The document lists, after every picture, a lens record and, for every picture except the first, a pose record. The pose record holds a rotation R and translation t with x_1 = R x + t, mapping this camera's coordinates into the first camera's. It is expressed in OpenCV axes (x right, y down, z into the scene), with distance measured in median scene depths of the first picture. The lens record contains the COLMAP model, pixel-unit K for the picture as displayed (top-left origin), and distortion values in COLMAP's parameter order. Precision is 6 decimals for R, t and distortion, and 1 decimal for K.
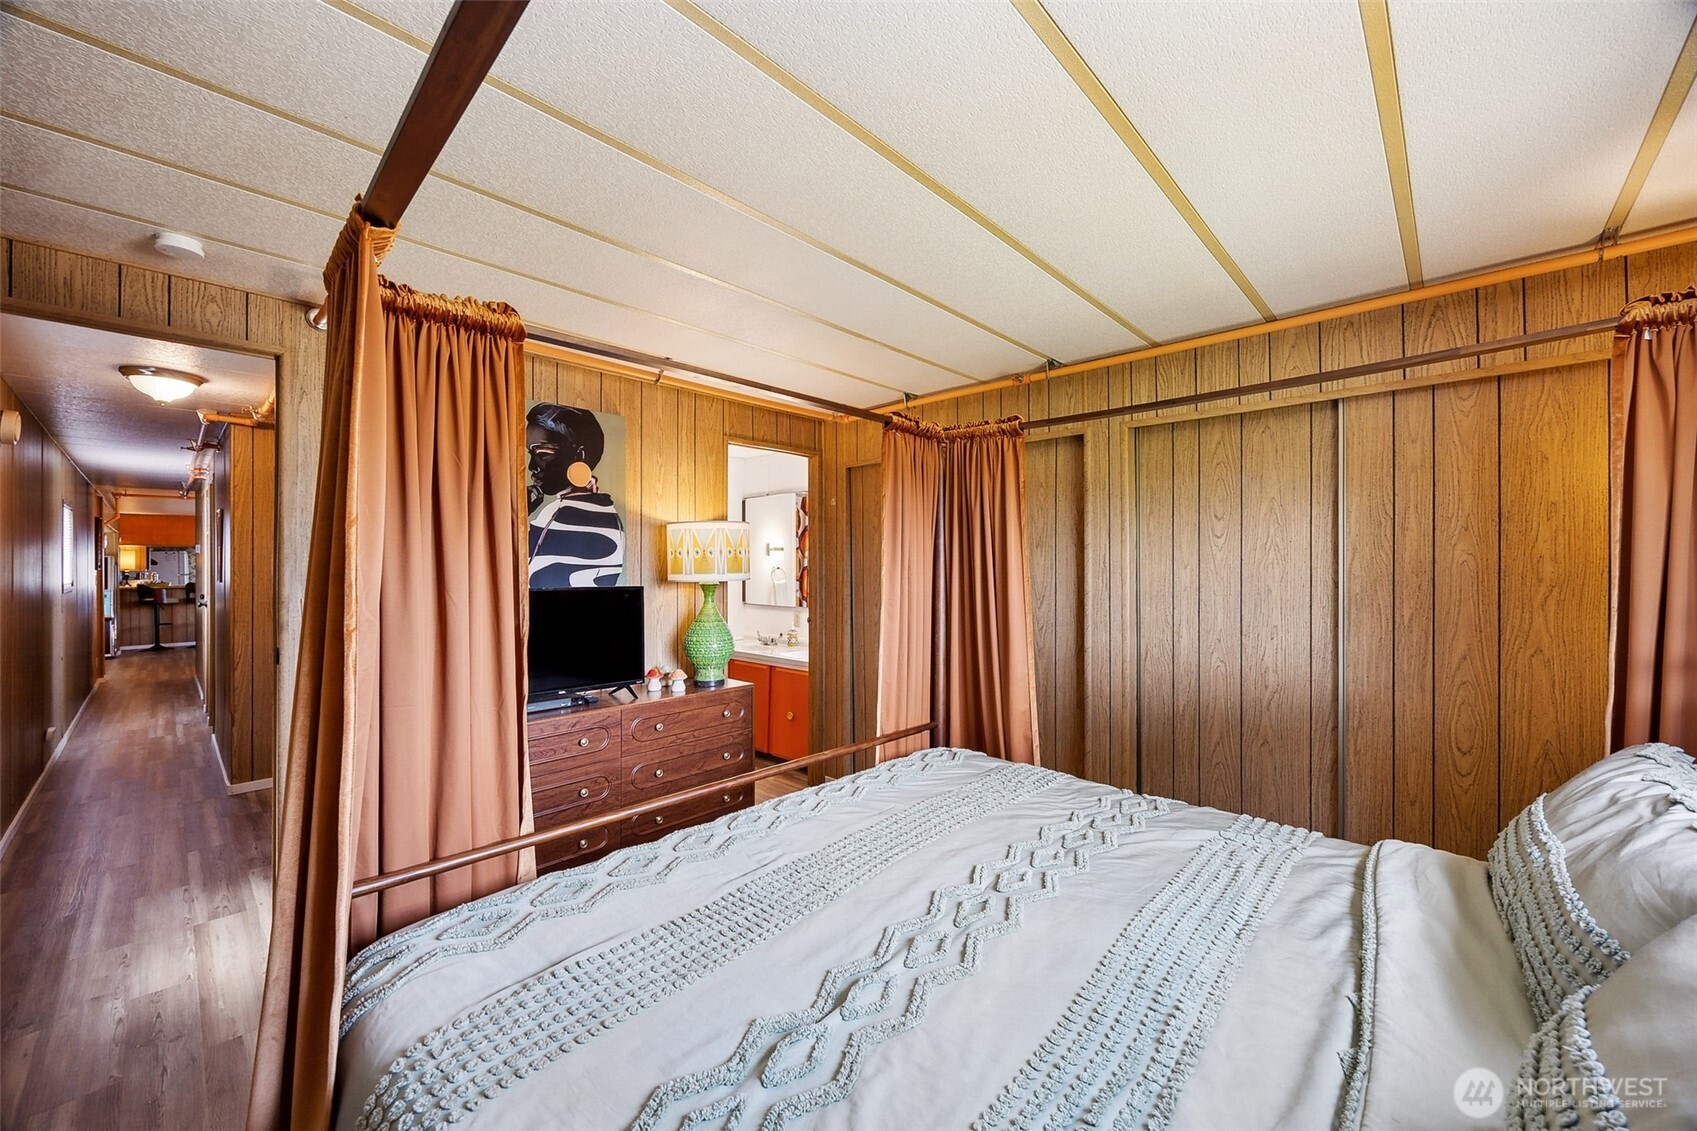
lens RADIAL K [[658.7, 0, 848.4], [0, 658.7, 562.4], [0, 0, 1]] dist [-0.001503, -0.000035]
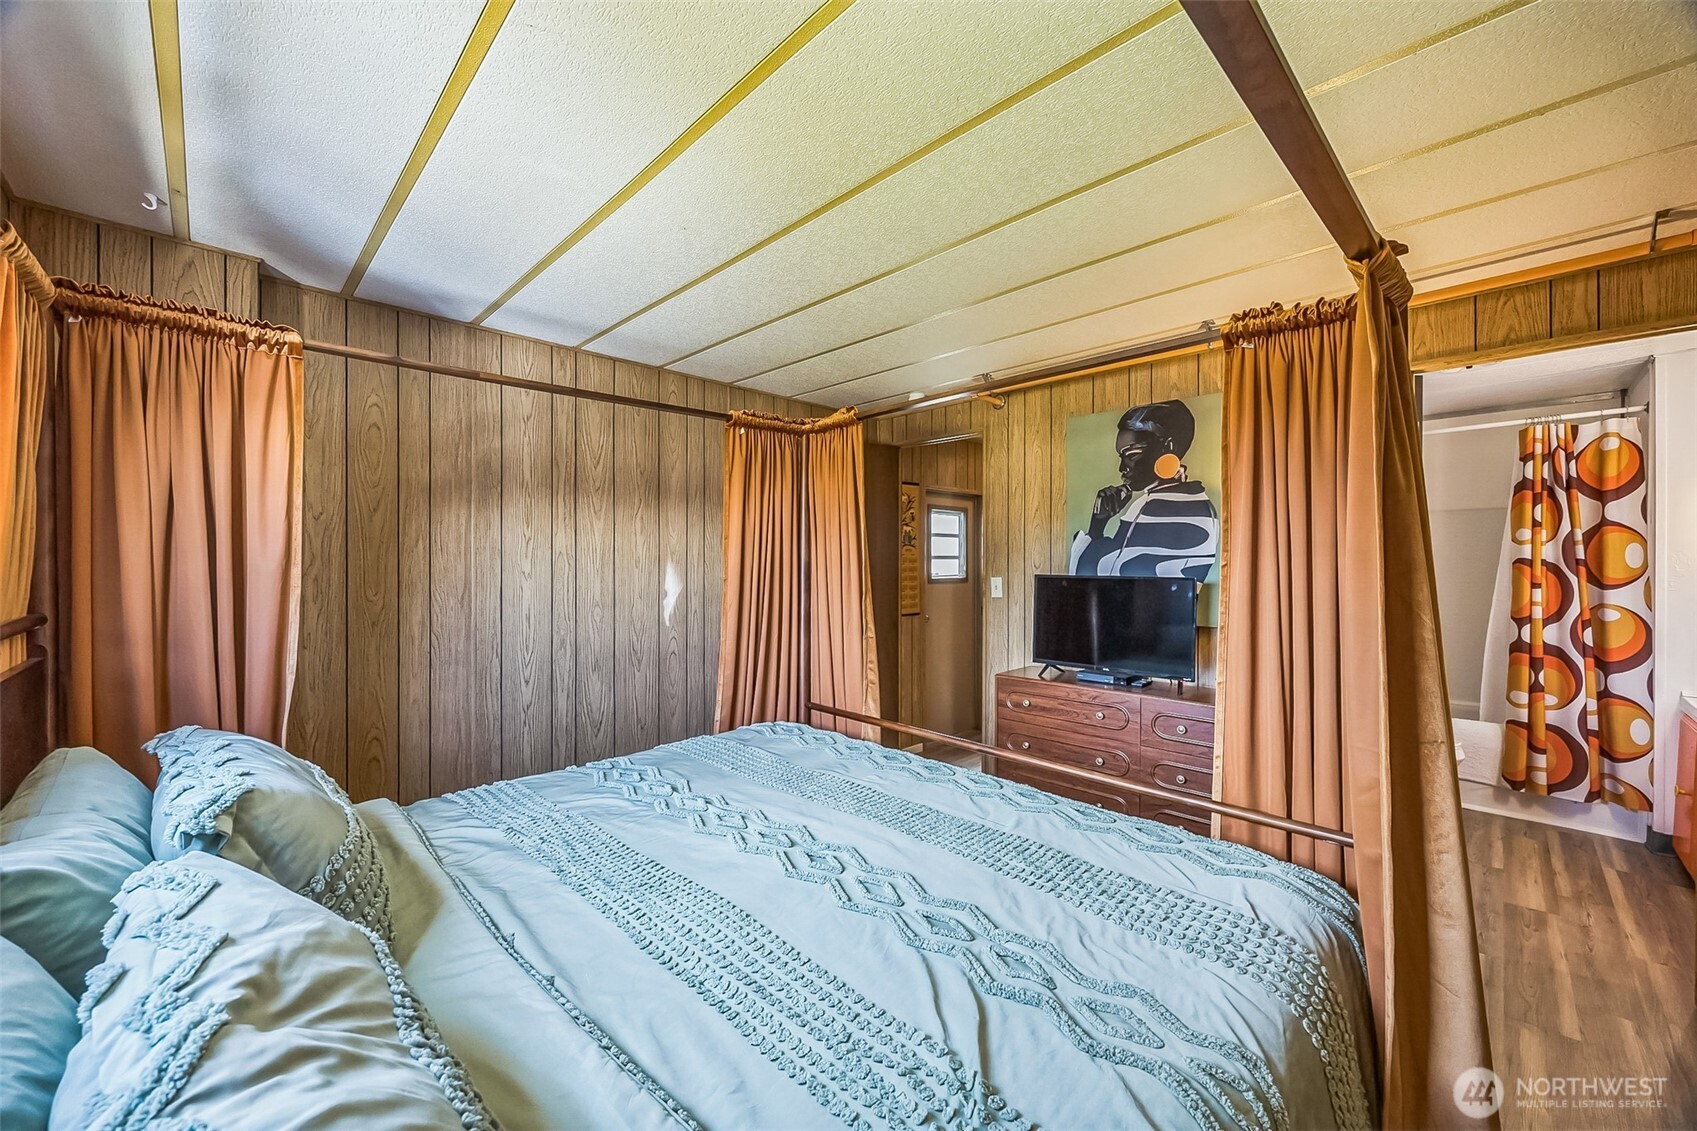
lens RADIAL K [[658.7, 0, 847.6], [0, 658.7, 568.4], [0, 0, 1]] dist [-0.001503, -0.000035]
pose [[-0.033009, 0.005072, -0.999442, 0.637308], [0.004167, 0.999979, 0.004937, 0.017456], [0.999446, -0.004002, -0.033030, 0.549773]]
